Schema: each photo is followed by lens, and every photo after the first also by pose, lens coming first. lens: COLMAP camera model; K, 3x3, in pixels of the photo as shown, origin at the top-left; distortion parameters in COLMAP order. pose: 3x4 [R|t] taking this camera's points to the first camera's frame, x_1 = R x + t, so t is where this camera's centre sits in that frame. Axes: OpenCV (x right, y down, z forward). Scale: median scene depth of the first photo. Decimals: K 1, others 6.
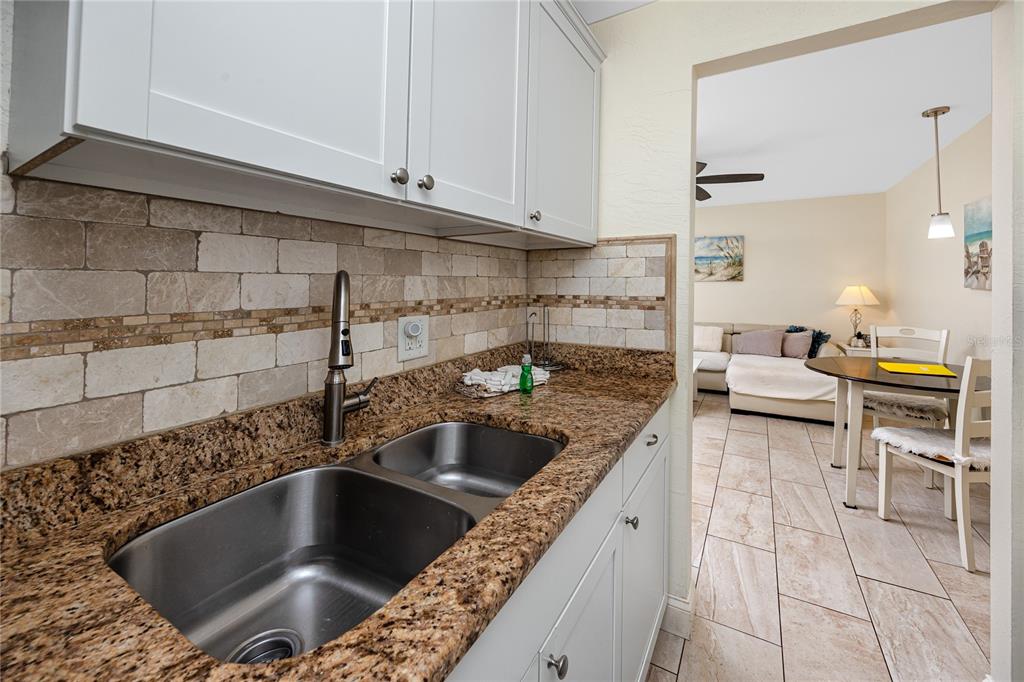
lens RADIAL K [[432.9, 0, 505.2], [0, 432.9, 283.6], [0, 0, 1]] dist [-0.001300, -0.000610]
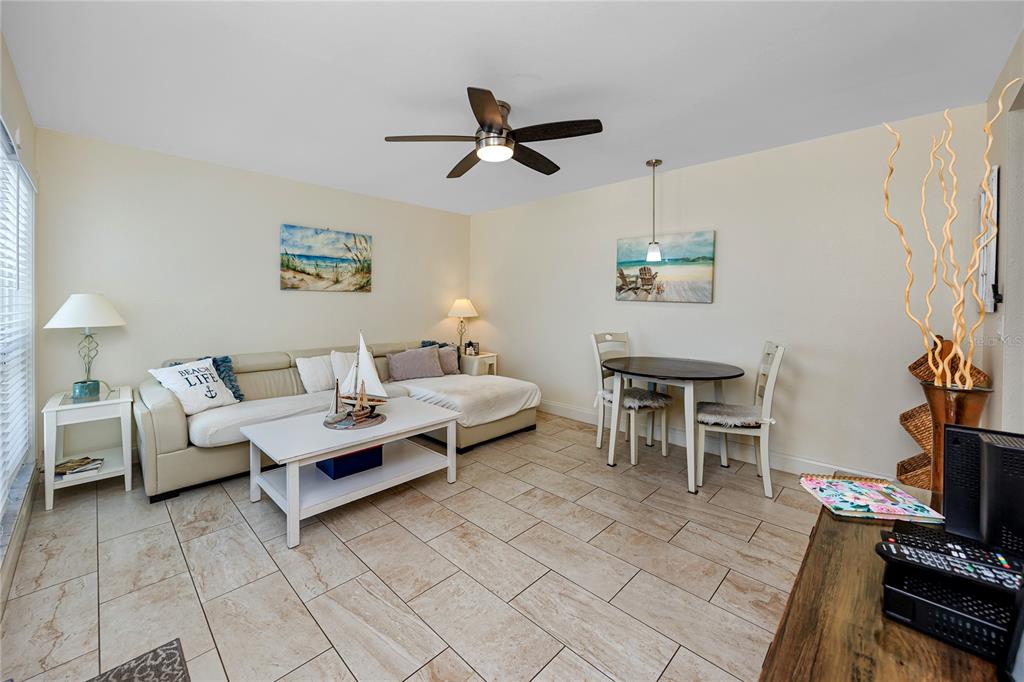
lens RADIAL K [[429.4, 0, 504.5], [0, 429.4, 304.1], [0, 0, 1]] dist [0.000637, 0.000219]
pose [[0.212882, -0.002889, 0.977074, -0.194075], [-0.009228, 0.999945, 0.004968, 0.011472], [-0.977034, -0.010074, 0.212843, 0.614830]]
